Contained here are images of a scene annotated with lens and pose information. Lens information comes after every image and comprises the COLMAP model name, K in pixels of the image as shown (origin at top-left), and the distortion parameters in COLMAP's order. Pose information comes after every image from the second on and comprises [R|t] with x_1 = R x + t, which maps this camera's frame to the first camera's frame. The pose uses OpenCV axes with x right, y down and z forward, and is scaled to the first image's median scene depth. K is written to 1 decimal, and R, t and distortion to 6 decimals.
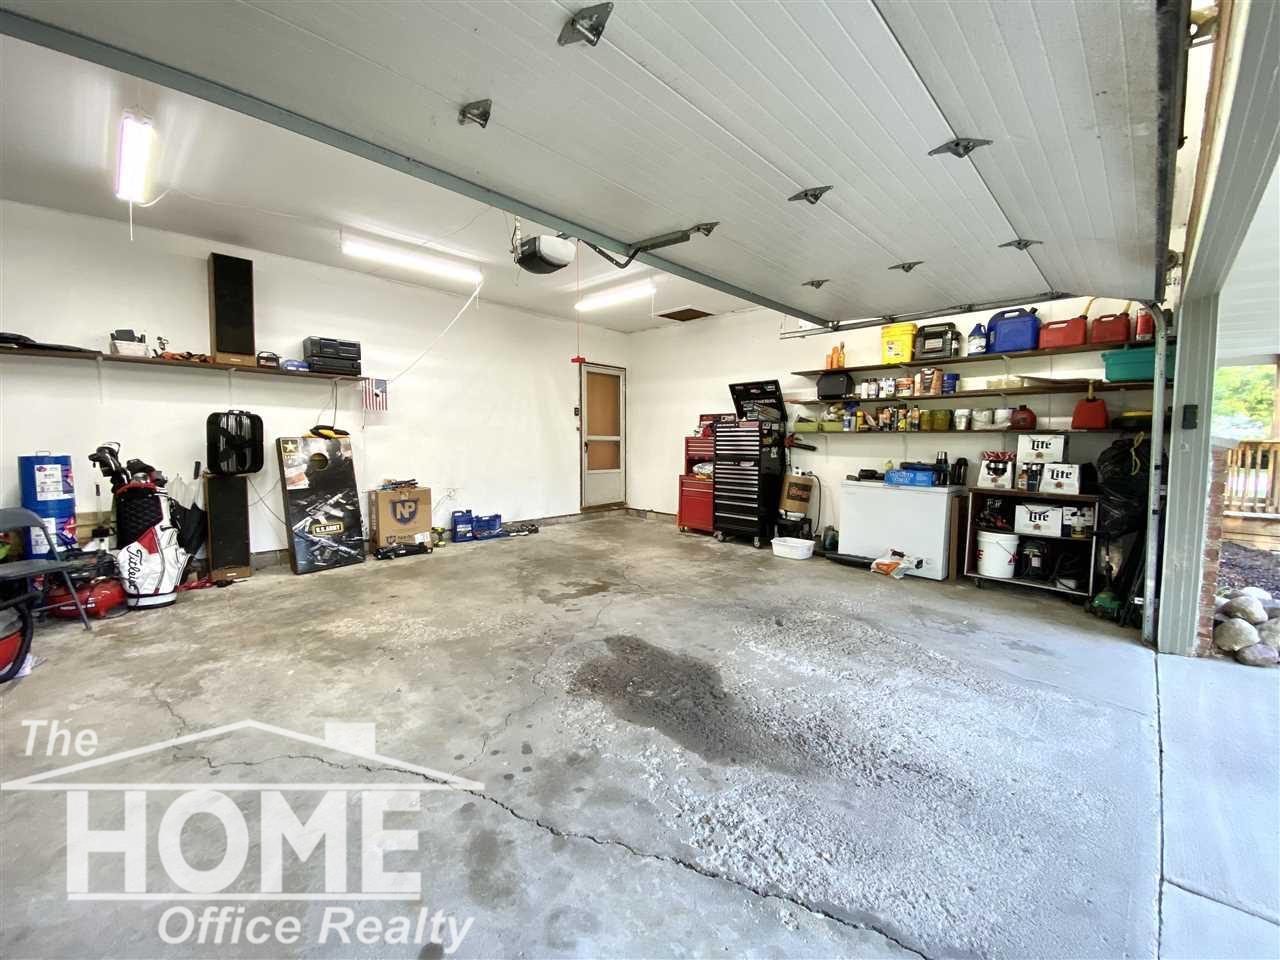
lens RADIAL K [[517.2, 0, 642.2], [0, 517.2, 479.1], [0, 0, 1]] dist [0.053511, -0.041857]
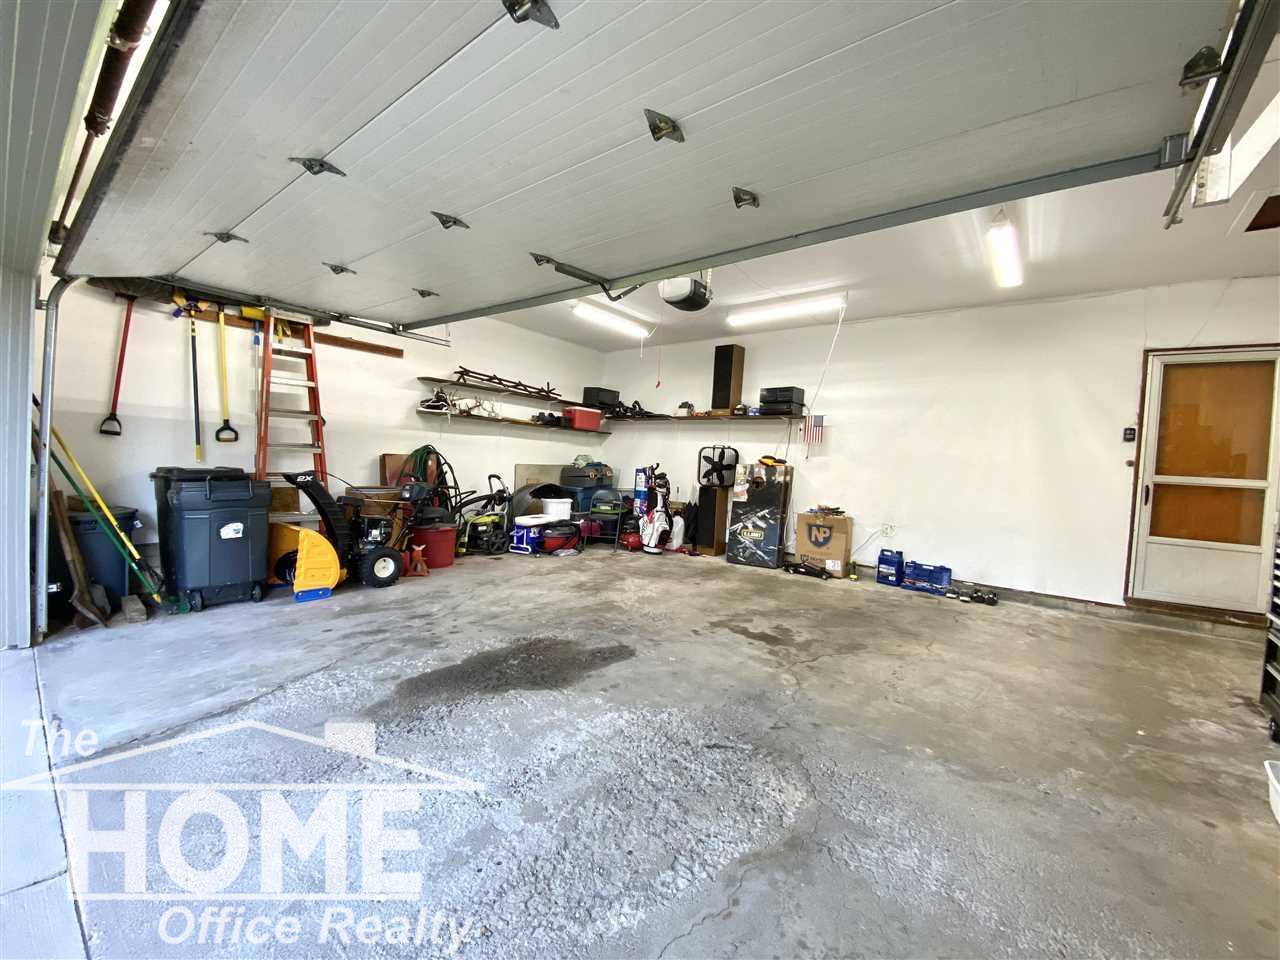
lens RADIAL K [[517.2, 0, 642.2], [0, 517.2, 479.1], [0, 0, 1]] dist [0.053511, -0.041857]
pose [[0.094856, 0.033934, -0.994912, 0.762071], [-0.122616, 0.992207, 0.022152, -0.042811], [0.987911, 0.119891, 0.098278, 0.702042]]
